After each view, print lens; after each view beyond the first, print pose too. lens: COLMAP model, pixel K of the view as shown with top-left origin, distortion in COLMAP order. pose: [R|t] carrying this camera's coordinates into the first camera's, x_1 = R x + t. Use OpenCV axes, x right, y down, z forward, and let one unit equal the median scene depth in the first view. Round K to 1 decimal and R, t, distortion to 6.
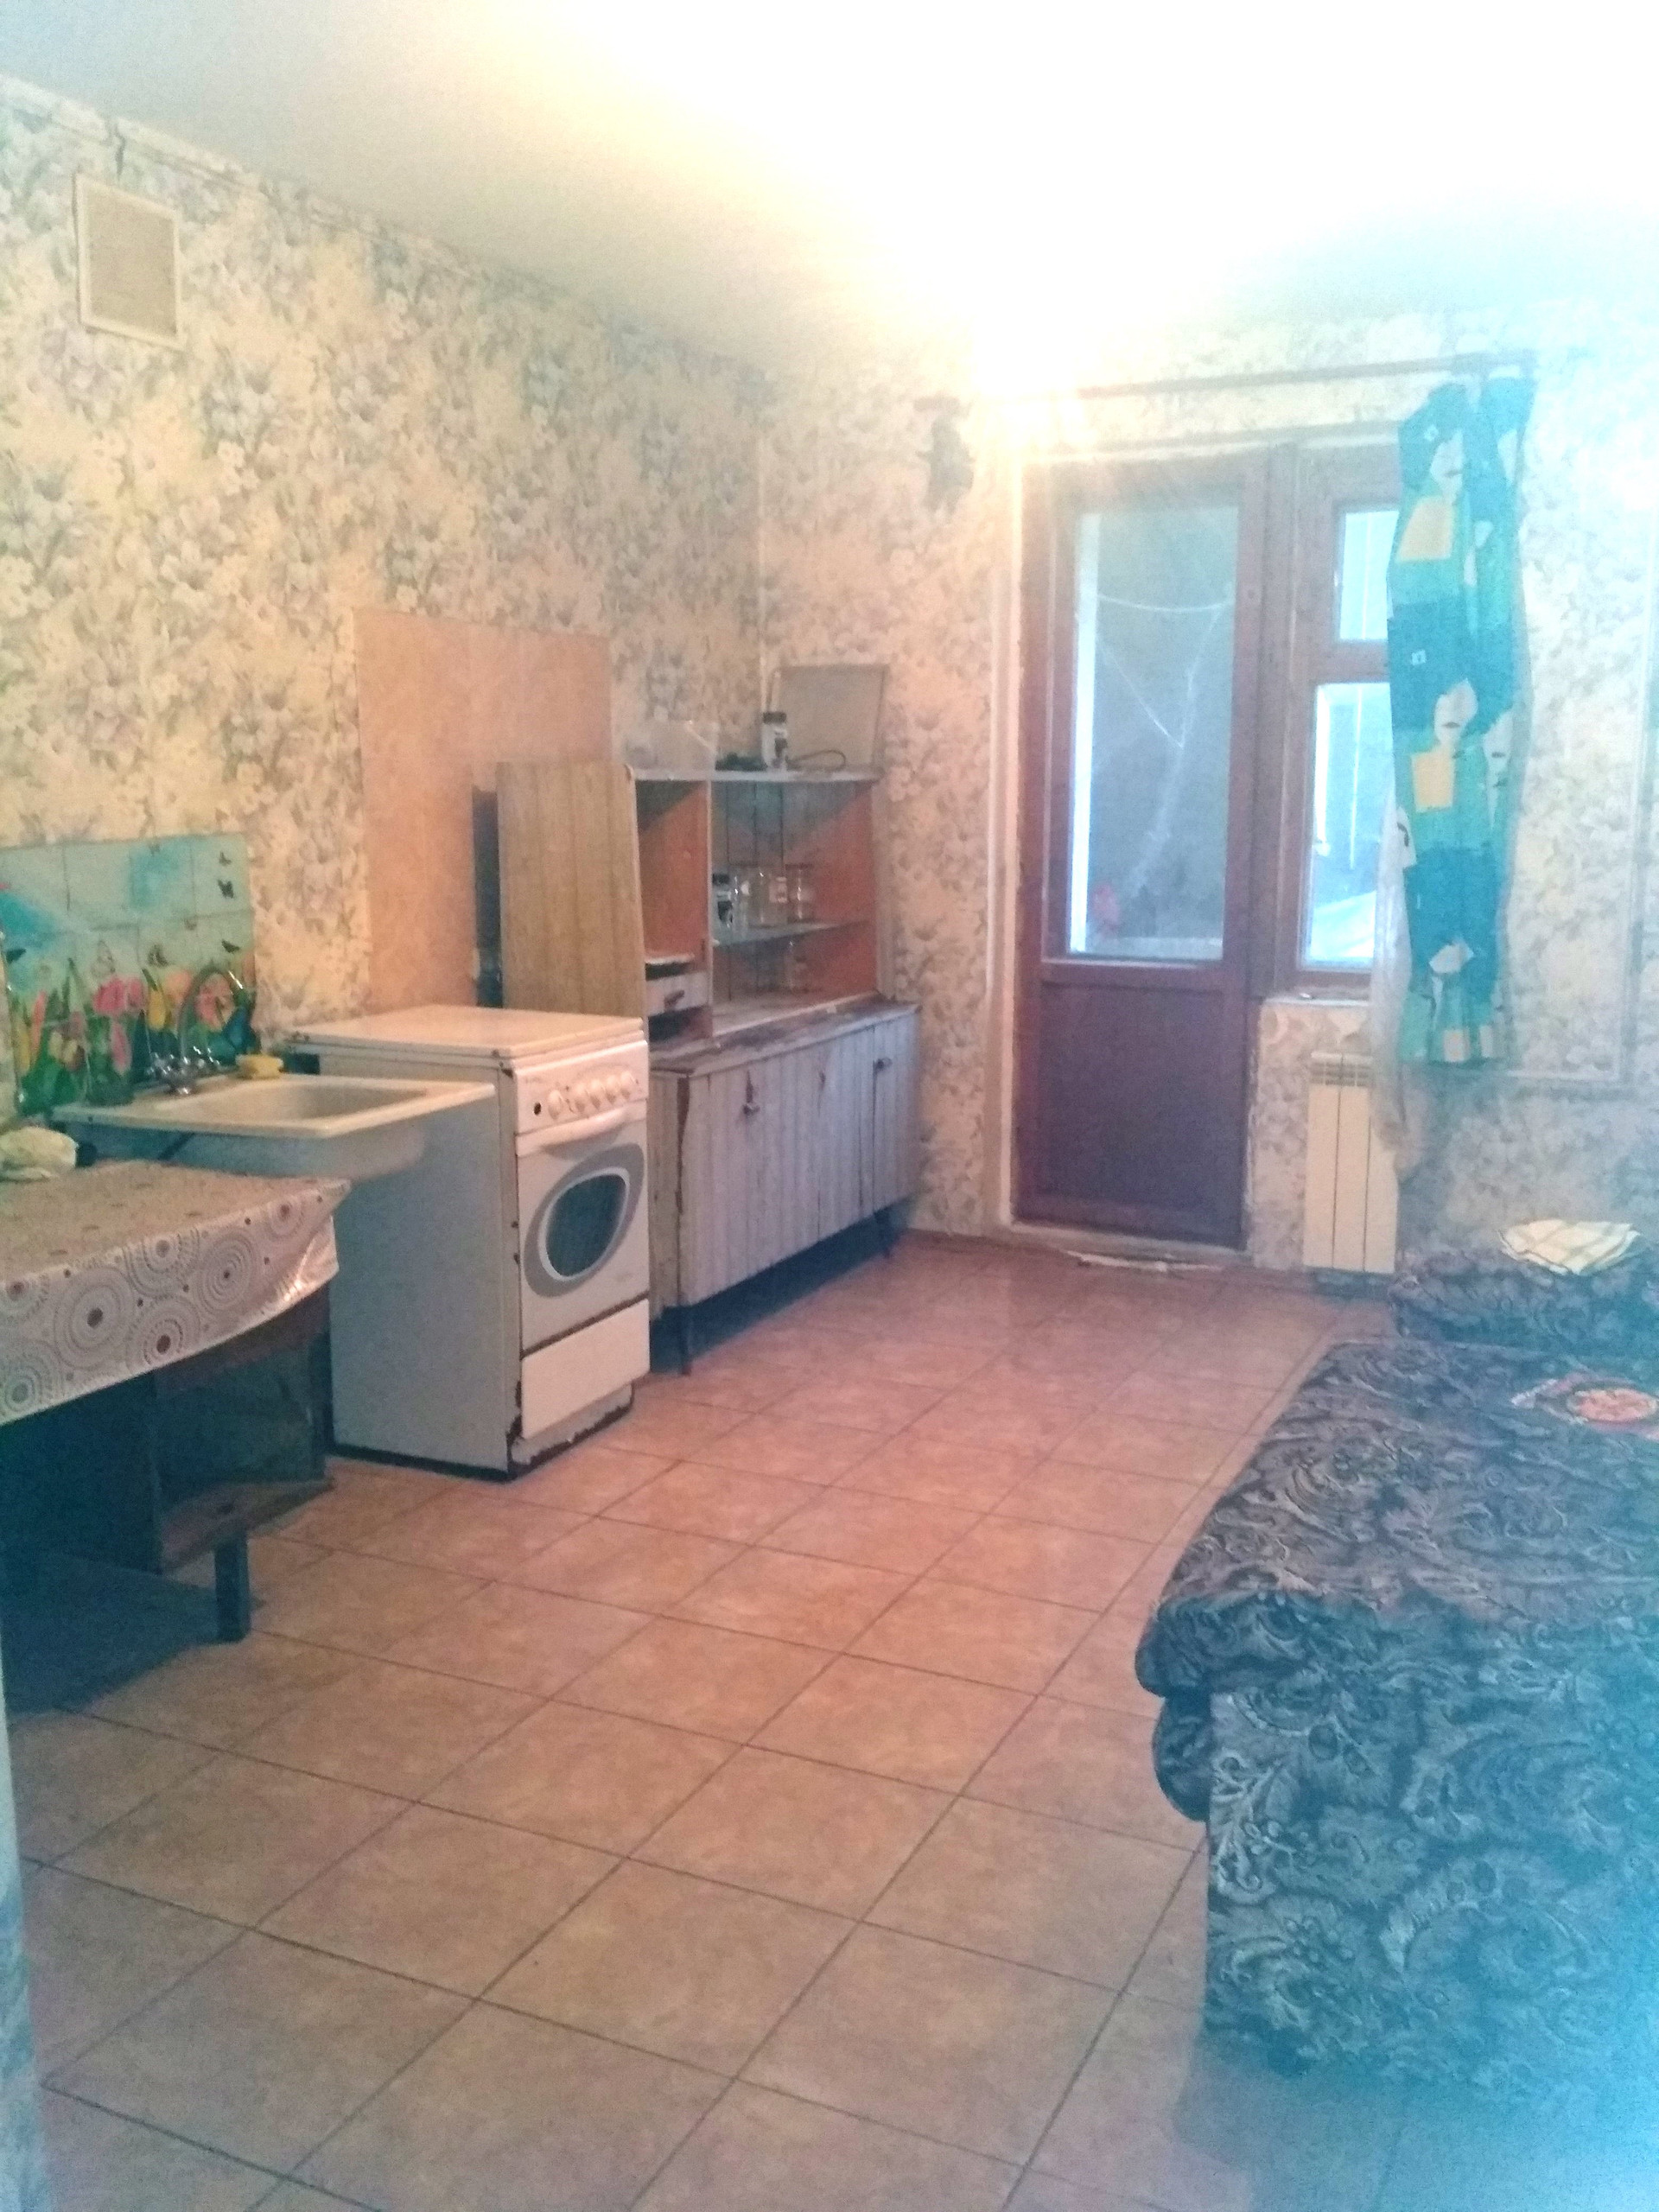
lens RADIAL K [[1981.2, 0, 844.6], [0, 1981.2, 1112.3], [0, 0, 1]] dist [0.042981, -0.091053]
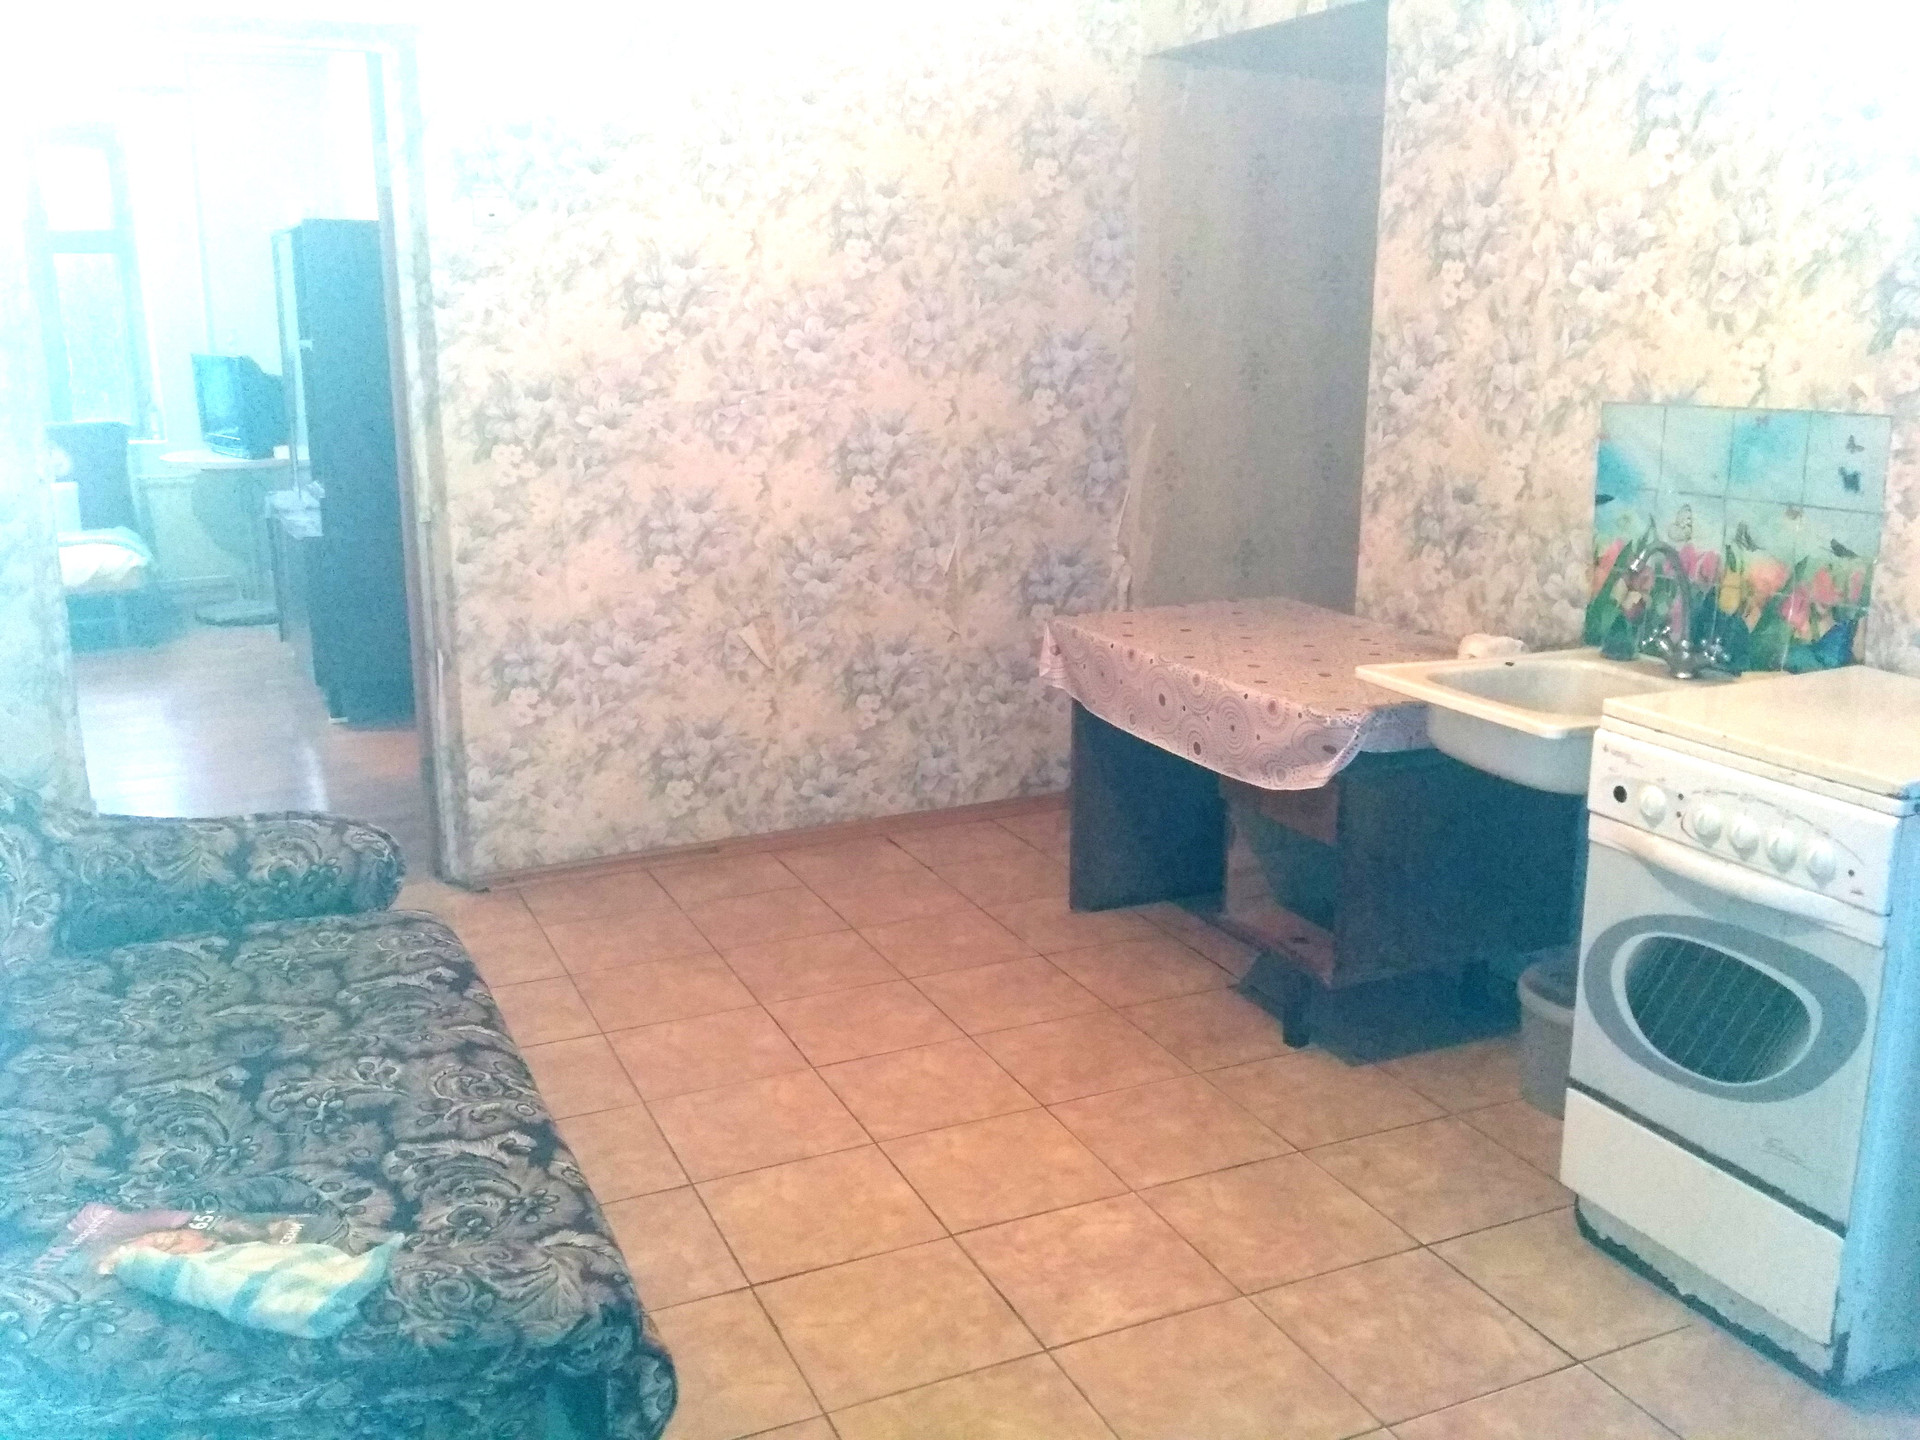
lens RADIAL K [[1719.7, 0, 969.9], [0, 1719.7, 720.3], [0, 0, 1]] dist [0.042981, -0.091053]
pose [[-0.658914, 0.174510, -0.731696, 0.505266], [-0.129911, 0.931701, 0.339200, -0.228420], [0.740916, 0.318558, -0.591240, 1.253441]]
